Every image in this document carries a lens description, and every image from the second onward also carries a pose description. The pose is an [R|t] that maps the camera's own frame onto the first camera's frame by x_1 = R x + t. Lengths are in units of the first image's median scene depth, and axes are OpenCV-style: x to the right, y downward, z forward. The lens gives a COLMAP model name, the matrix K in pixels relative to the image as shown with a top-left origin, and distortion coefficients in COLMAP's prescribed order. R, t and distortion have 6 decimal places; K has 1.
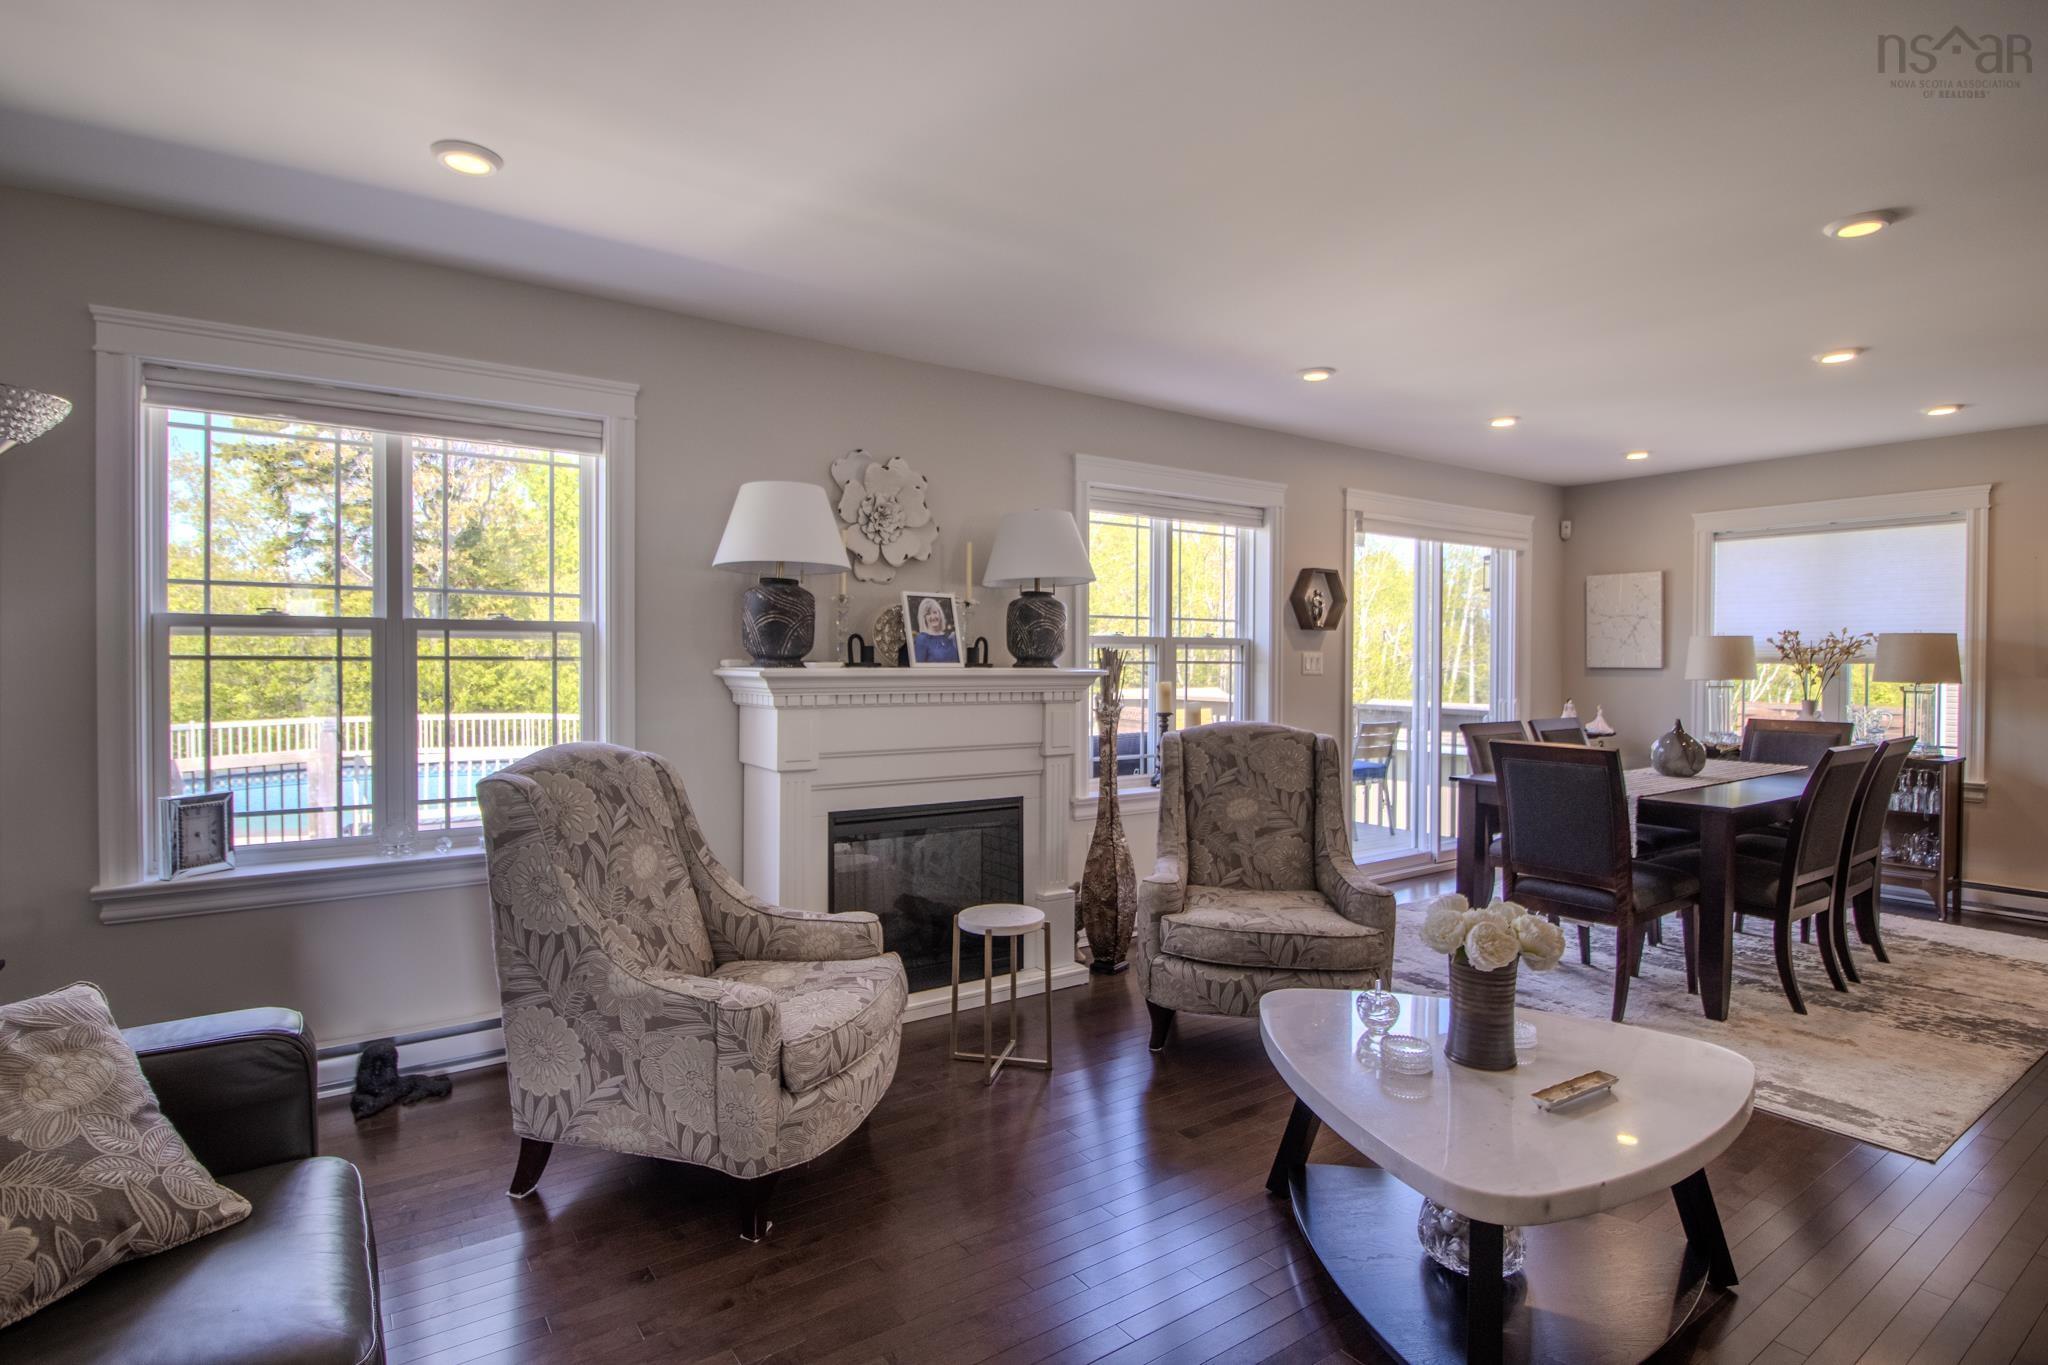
lens RADIAL K [[1083.0, 0, 1039.0], [0, 1083.0, 686.1], [0, 0, 1]] dist [0.016809, -0.003840]
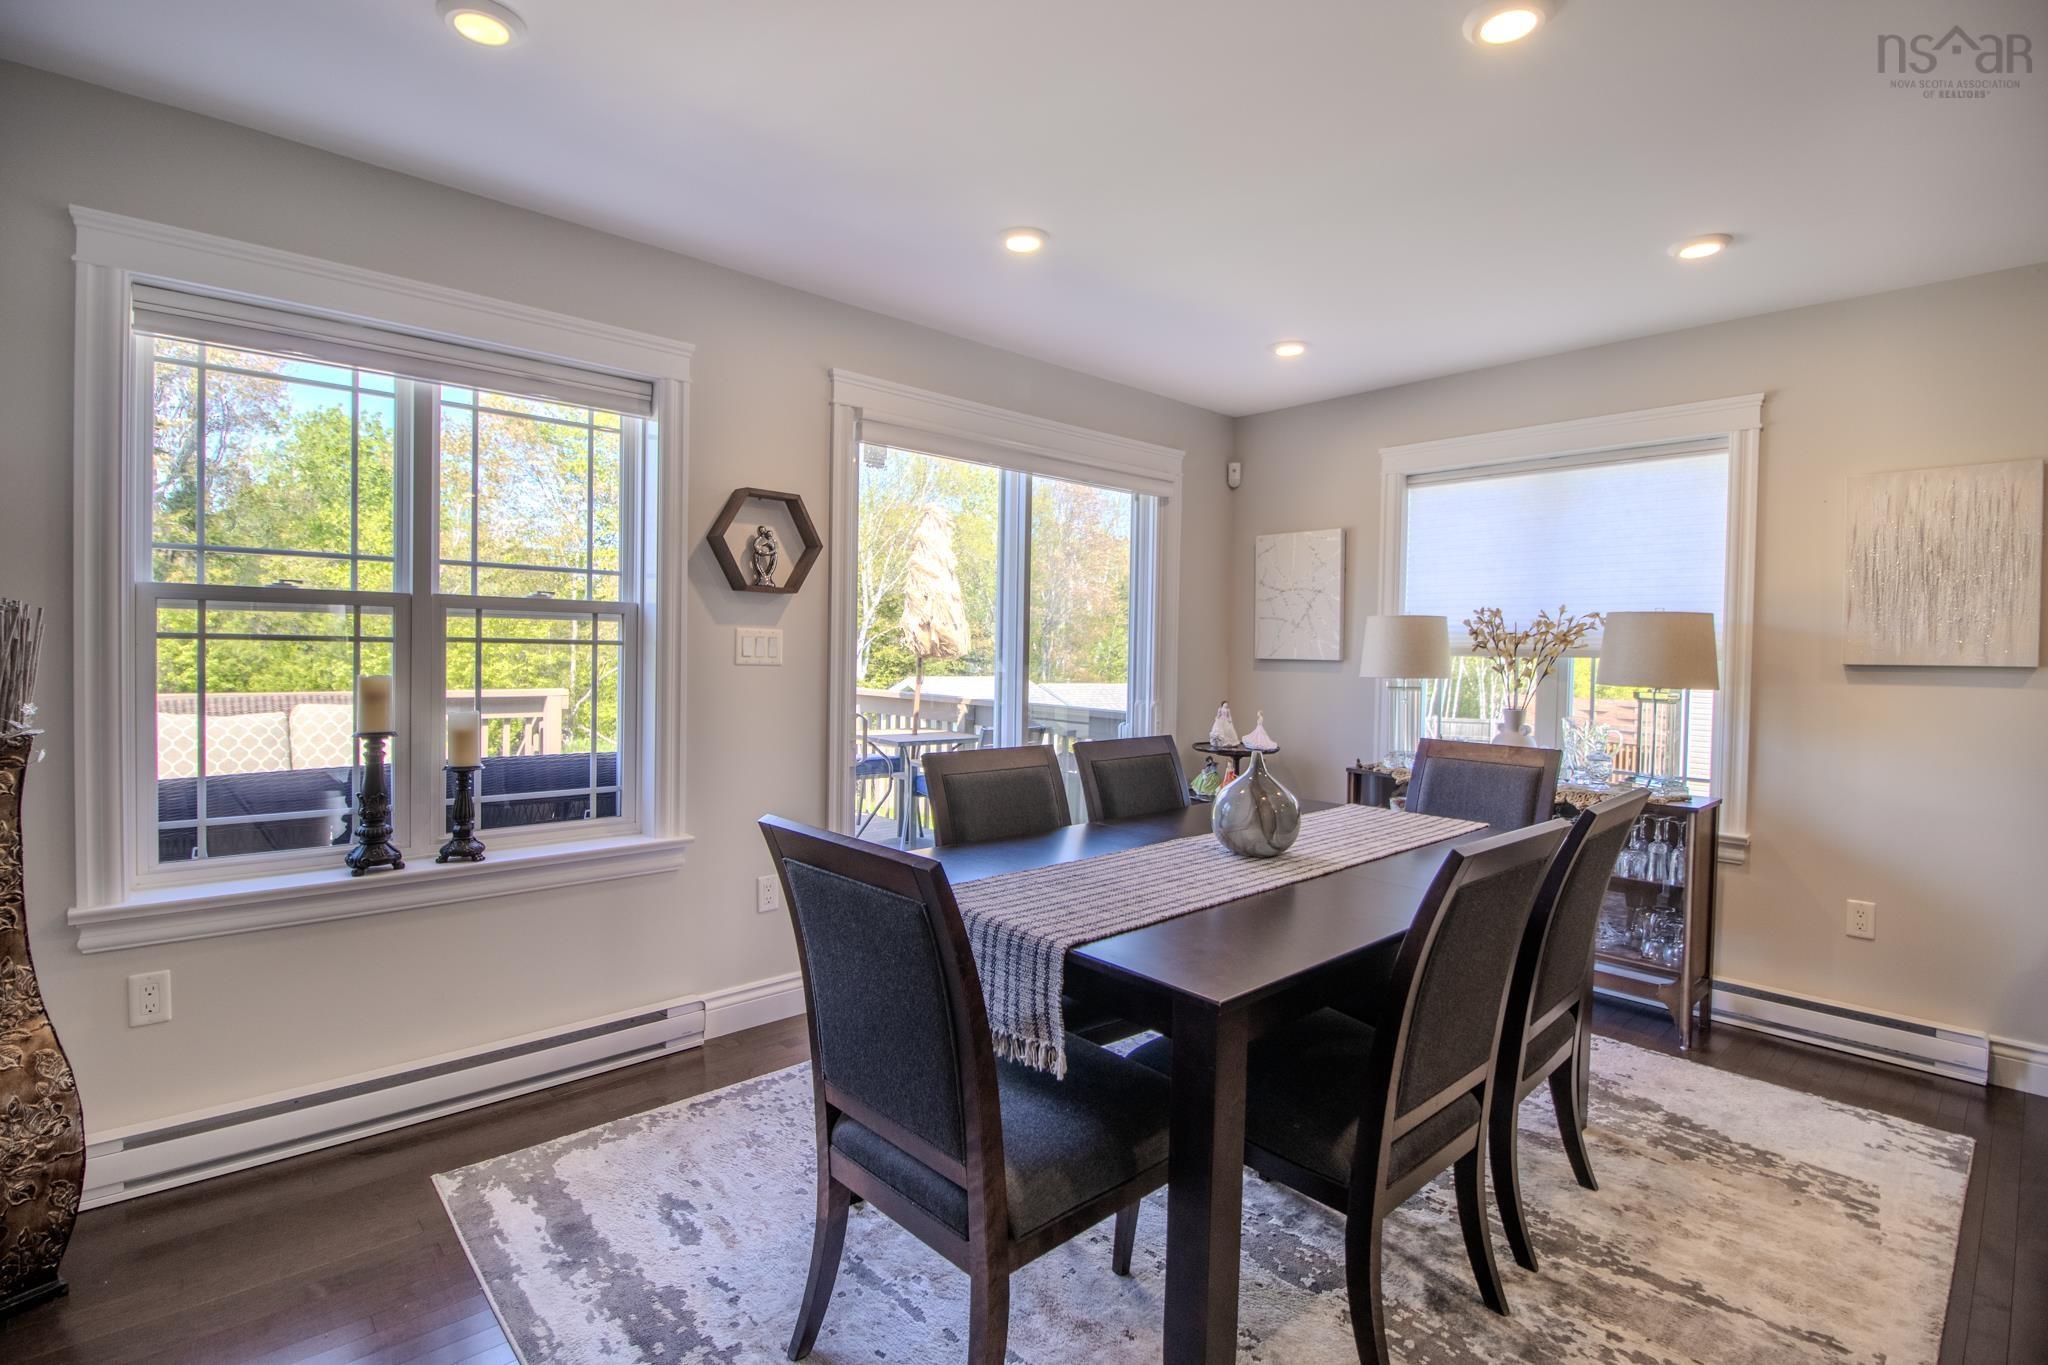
lens RADIAL K [[988.8, 0, 1039.0], [0, 988.8, 683.7], [0, 0, 1]] dist [0.015689, -0.004341]
pose [[0.993956, 0.009551, 0.109361, 0.353043], [-0.010930, 0.999868, 0.012017, -0.008370], [-0.109232, -0.013140, 0.993929, 0.427181]]
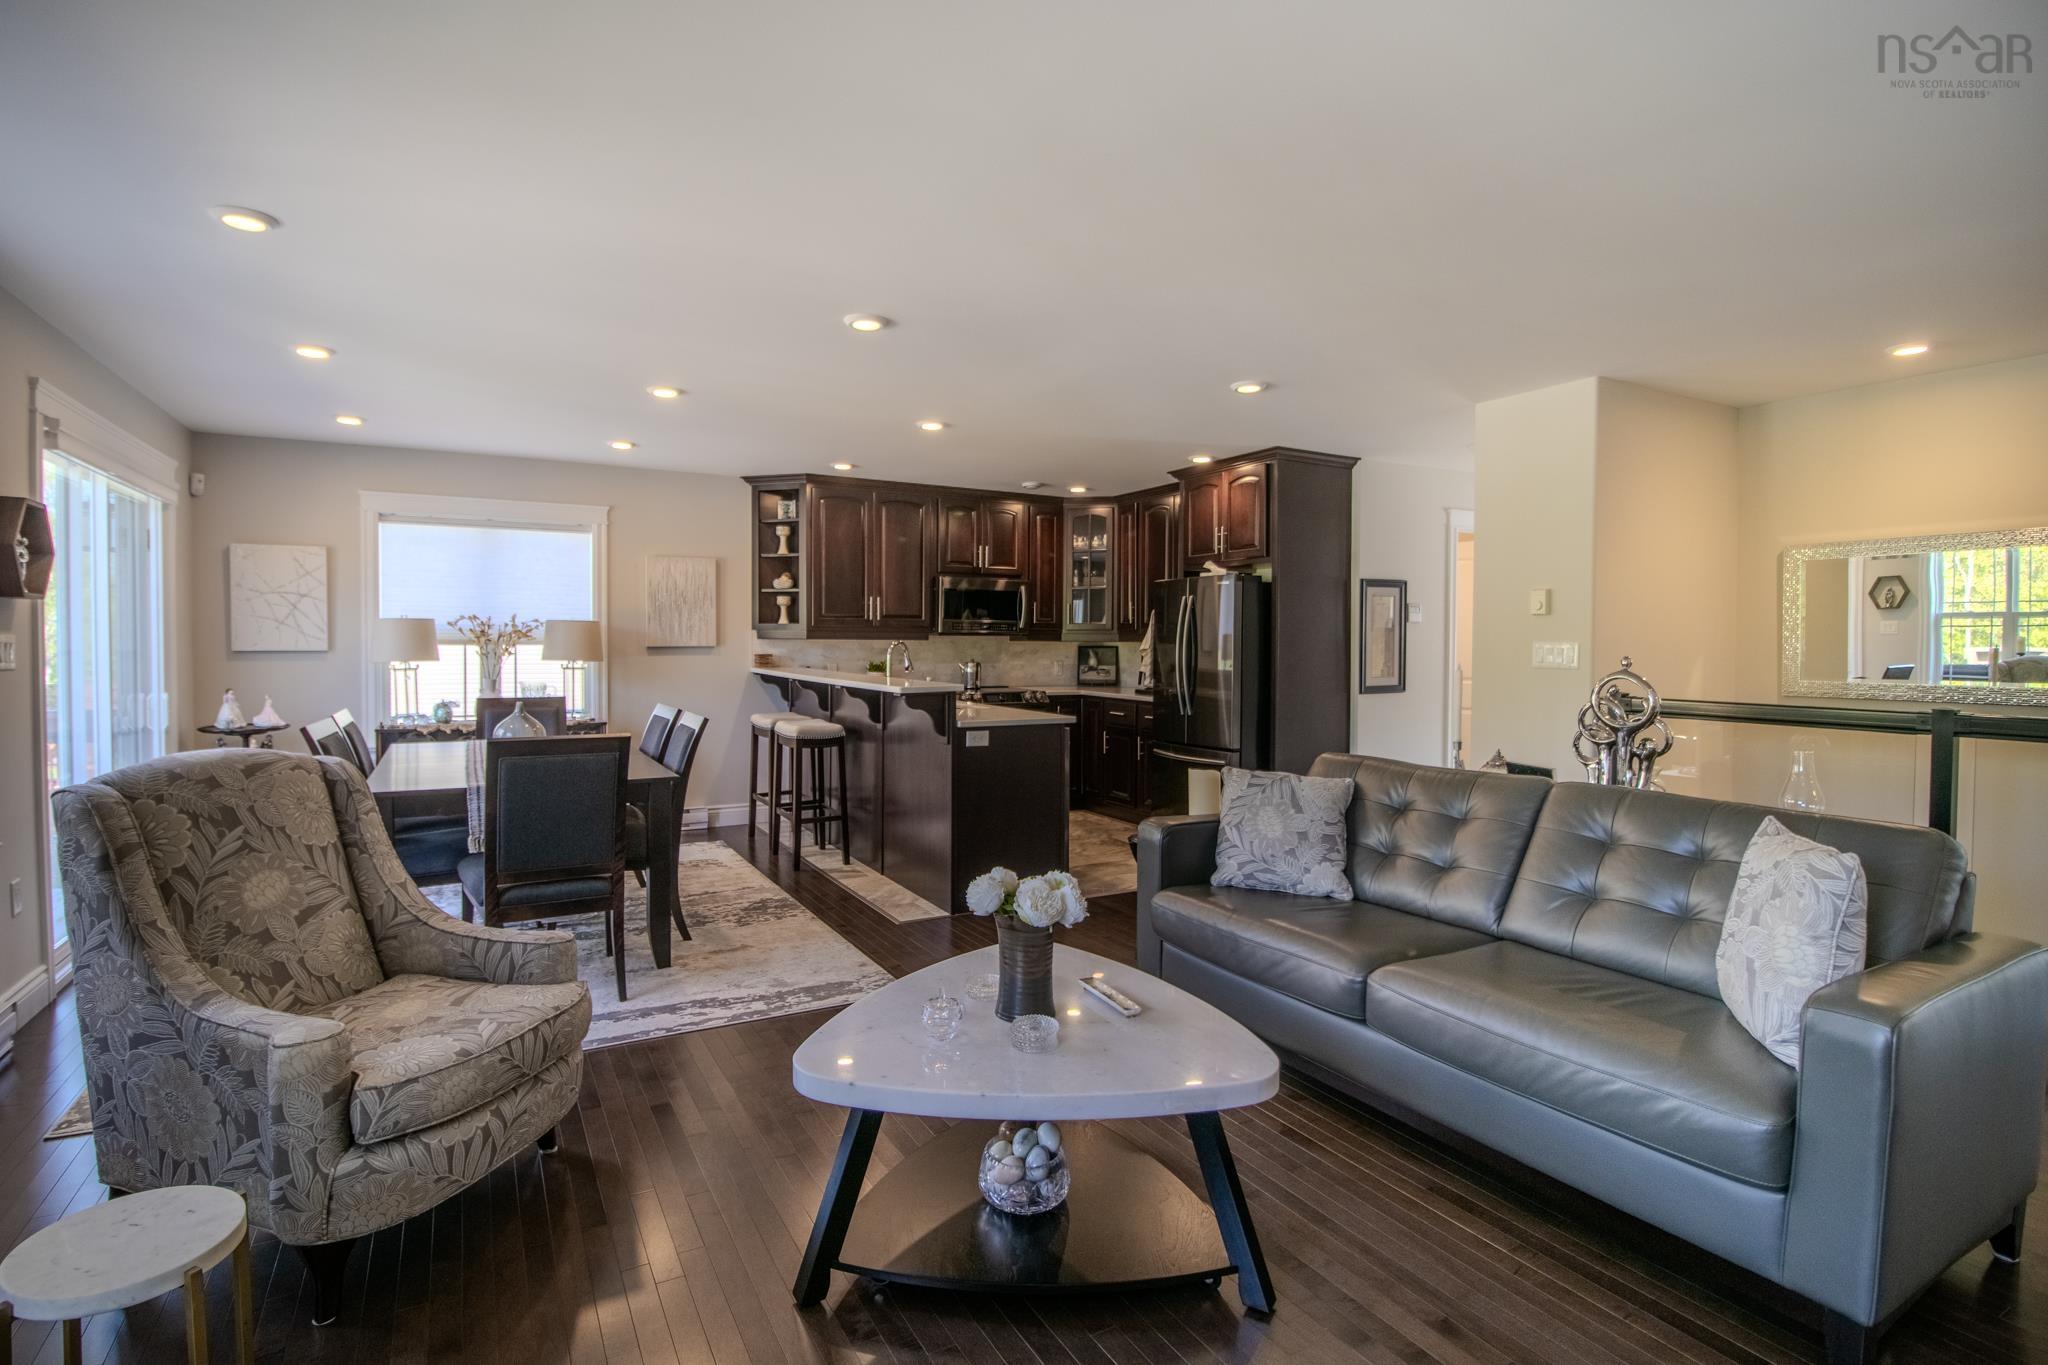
lens RADIAL K [[988.8, 0, 1024.9], [0, 988.8, 670.7], [0, 0, 1]] dist [0.015689, -0.004341]
pose [[0.125197, -0.033422, 0.991569, -0.236177], [0.021901, 0.999282, 0.030917, -0.015165], [-0.991890, 0.017845, 0.125840, 0.357520]]
